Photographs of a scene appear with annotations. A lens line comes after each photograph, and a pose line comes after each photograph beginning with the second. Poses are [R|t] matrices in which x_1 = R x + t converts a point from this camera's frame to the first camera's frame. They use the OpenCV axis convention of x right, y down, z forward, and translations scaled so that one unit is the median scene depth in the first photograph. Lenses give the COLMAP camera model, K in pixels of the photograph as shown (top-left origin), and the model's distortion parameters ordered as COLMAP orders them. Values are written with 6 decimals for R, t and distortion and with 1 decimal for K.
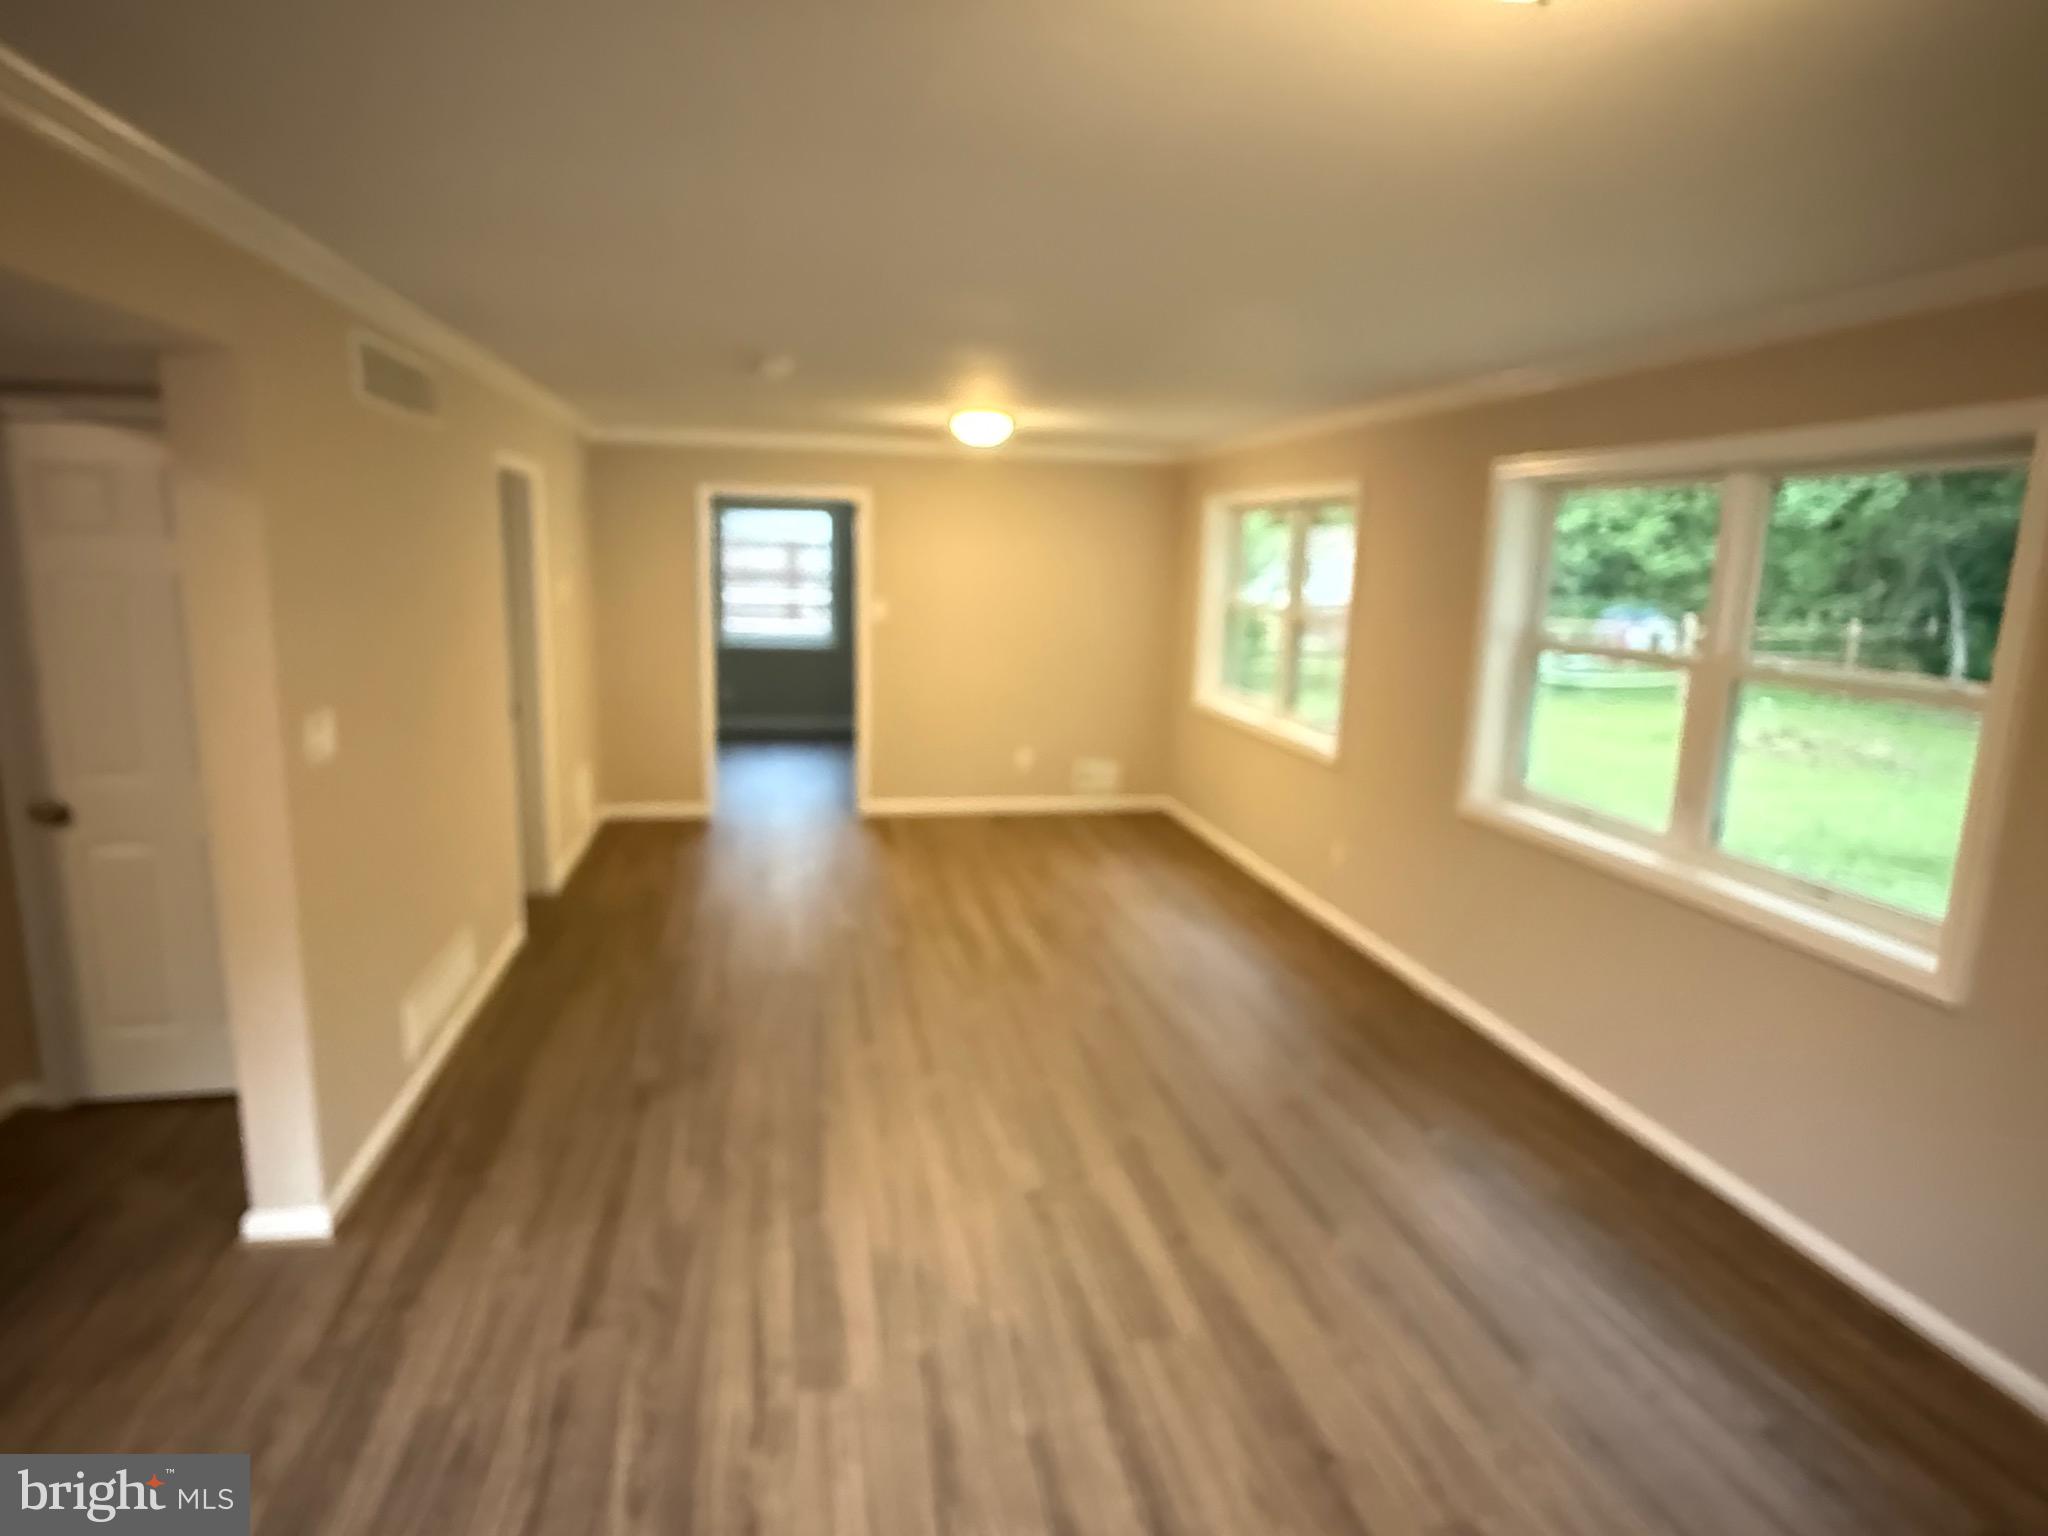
lens RADIAL K [[1180.5, 0, 1027.1], [0, 1180.5, 759.6], [0, 0, 1]] dist [0.004857, -0.003603]
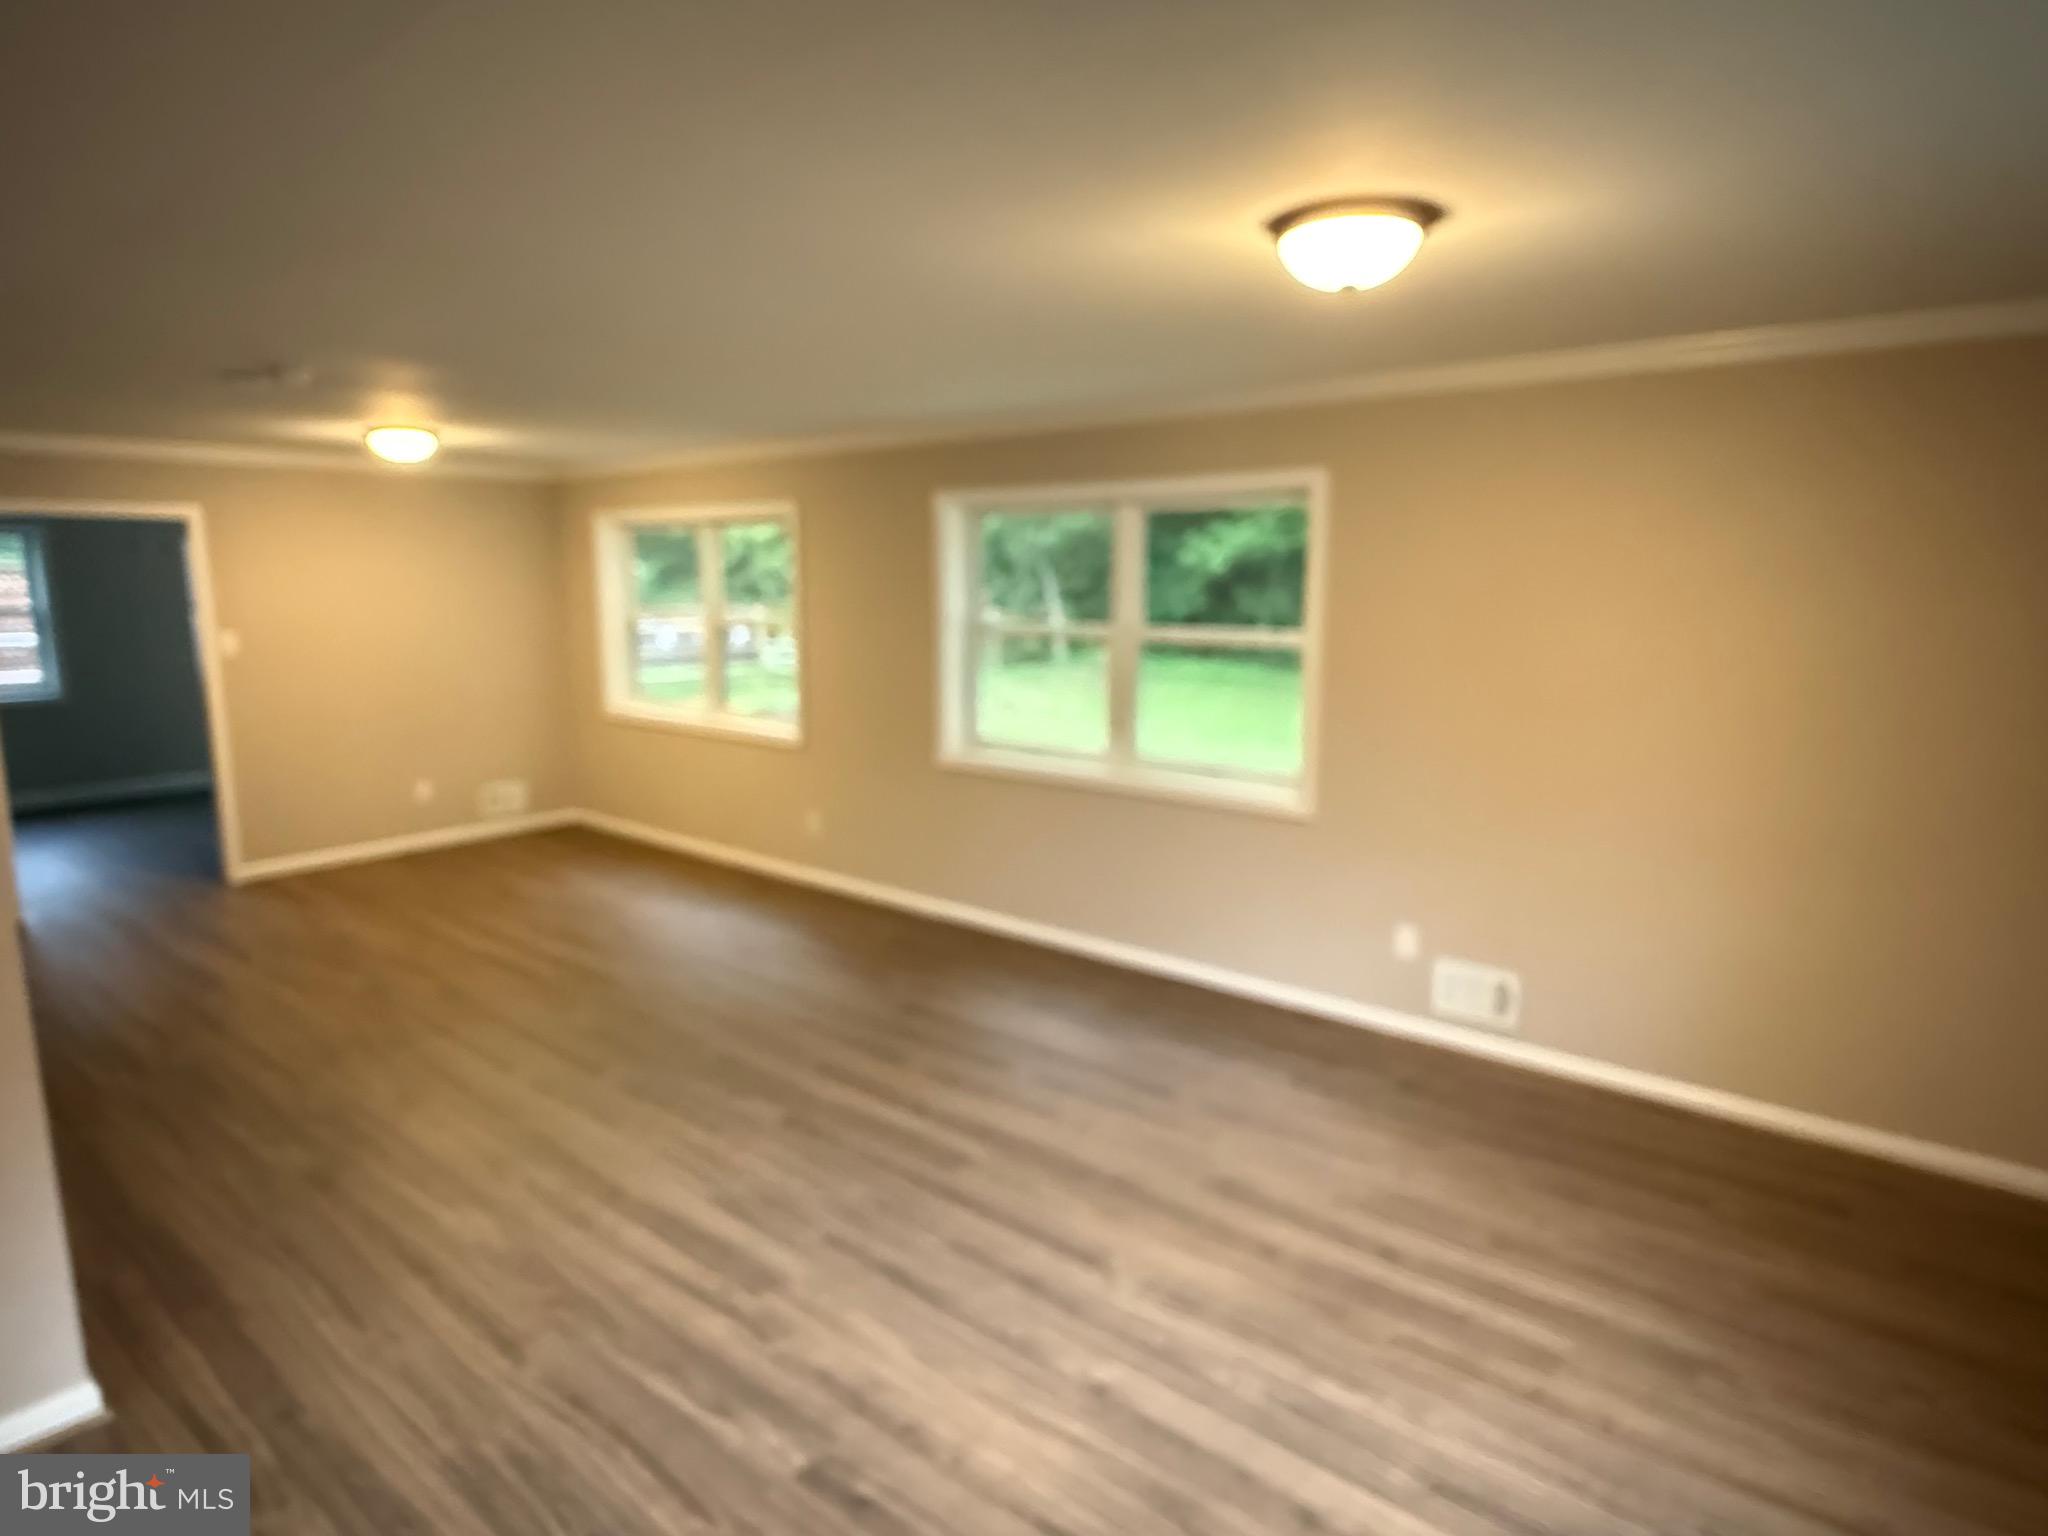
lens RADIAL K [[1180.5, 0, 1004.2], [0, 1180.5, 775.6], [0, 0, 1]] dist [0.004857, -0.003603]
pose [[0.772739, -0.135813, 0.620024, -0.378297], [0.131447, 0.989905, 0.053009, -0.003990], [-0.620964, 0.040538, 0.782790, -0.049775]]
